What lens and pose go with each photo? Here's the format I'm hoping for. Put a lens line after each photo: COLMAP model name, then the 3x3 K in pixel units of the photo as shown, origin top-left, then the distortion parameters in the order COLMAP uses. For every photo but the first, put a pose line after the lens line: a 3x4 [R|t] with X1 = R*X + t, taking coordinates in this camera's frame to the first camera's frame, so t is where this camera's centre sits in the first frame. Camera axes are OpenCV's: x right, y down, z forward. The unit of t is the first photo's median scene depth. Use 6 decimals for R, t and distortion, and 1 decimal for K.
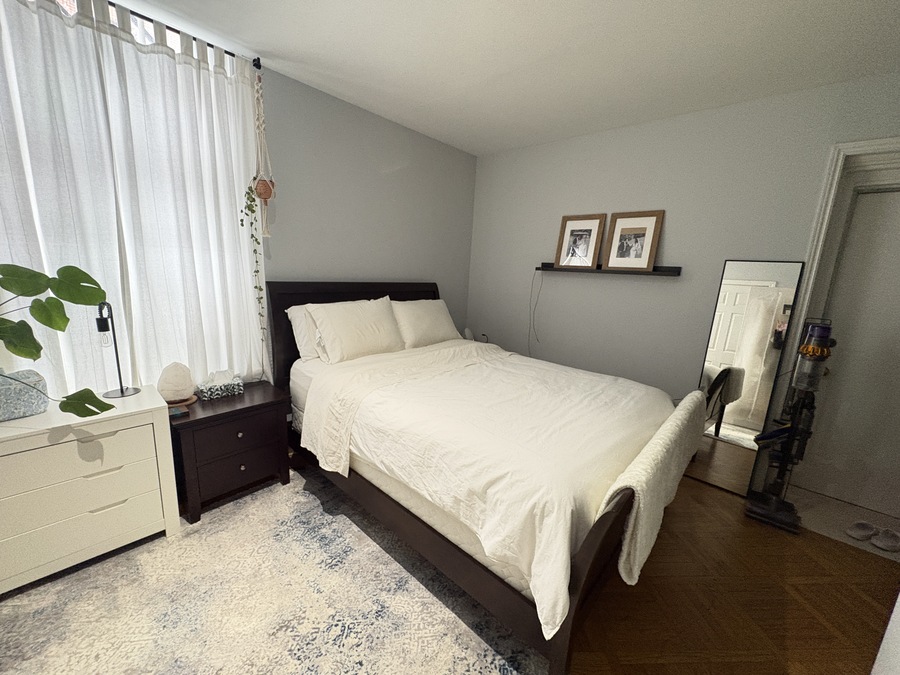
lens RADIAL K [[357.0, 0, 449.8], [0, 357.0, 339.1], [0, 0, 1]] dist [-0.000240, 0.000085]
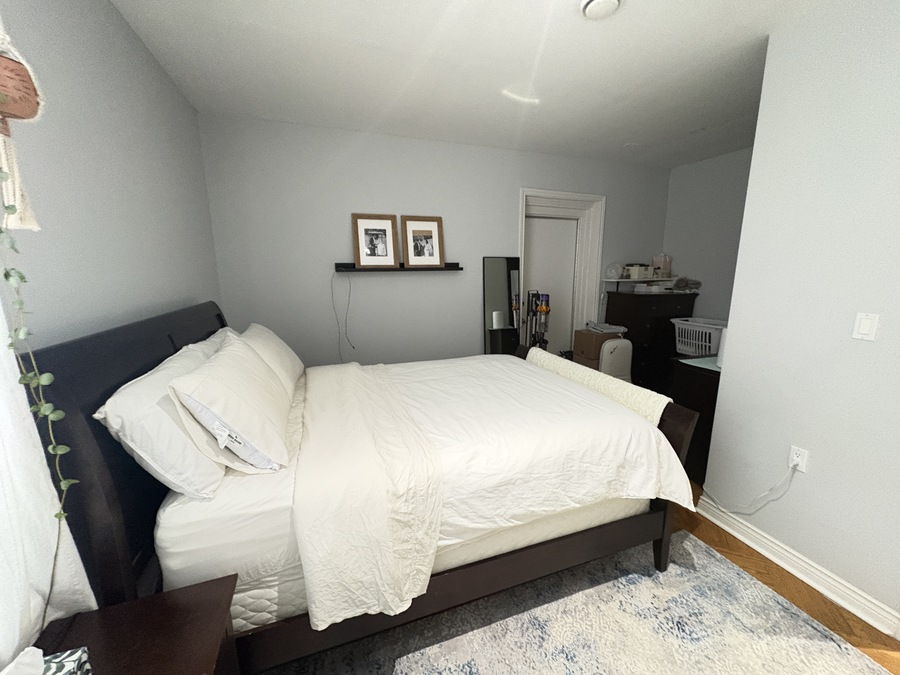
lens RADIAL K [[357.0, 0, 449.8], [0, 357.0, 339.1], [0, 0, 1]] dist [-0.000240, 0.000085]
pose [[0.470598, -0.223521, 0.853567, -0.517870], [0.201532, 0.969039, 0.142648, -0.121219], [-0.859024, 0.104891, 0.501074, 0.393596]]
